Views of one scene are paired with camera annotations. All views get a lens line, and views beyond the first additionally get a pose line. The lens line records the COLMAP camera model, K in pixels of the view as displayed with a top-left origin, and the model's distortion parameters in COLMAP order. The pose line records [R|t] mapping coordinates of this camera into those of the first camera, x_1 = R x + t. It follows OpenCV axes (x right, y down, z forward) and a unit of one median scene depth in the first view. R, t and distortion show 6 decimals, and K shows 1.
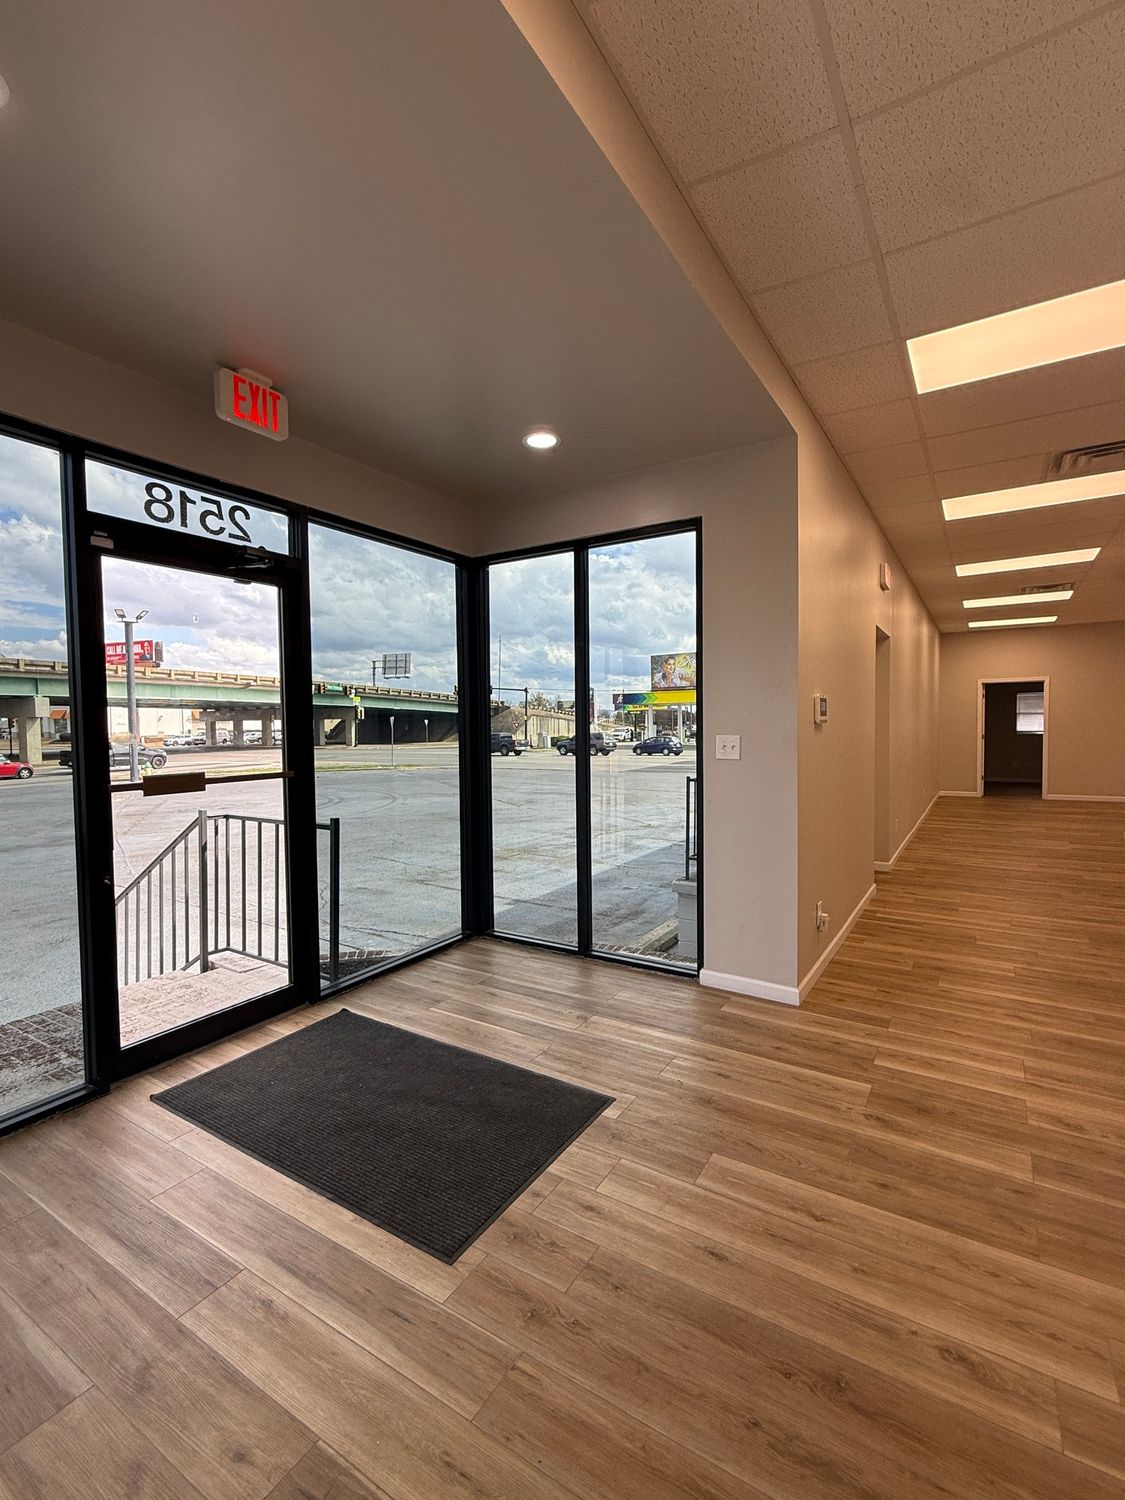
lens RADIAL K [[686.0, 0, 562.5], [0, 686.0, 750.0], [0, 0, 1]] dist [-0.000906, 0.000049]
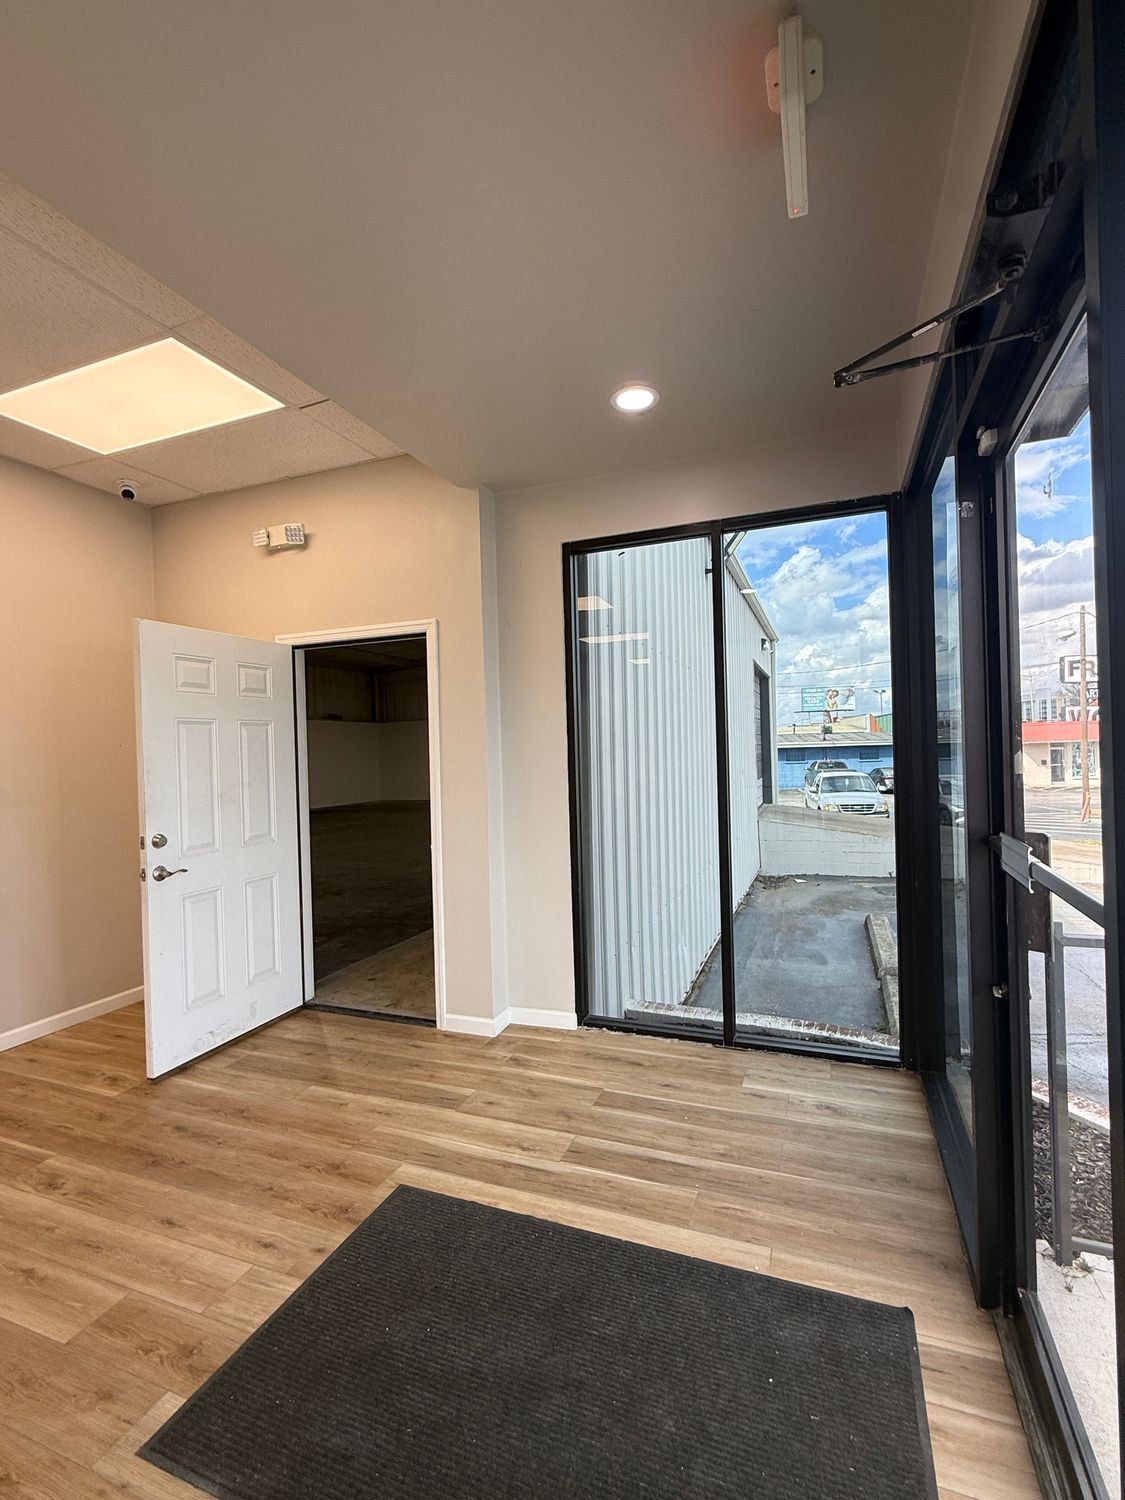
lens RADIAL K [[686.0, 0, 562.5], [0, 686.0, 750.0], [0, 0, 1]] dist [-0.000906, 0.000049]
pose [[-0.983280, 0.040171, -0.177612, -0.254722], [0.033839, 0.998684, 0.038536, -0.089839], [0.178926, 0.031881, -0.983346, 2.193261]]
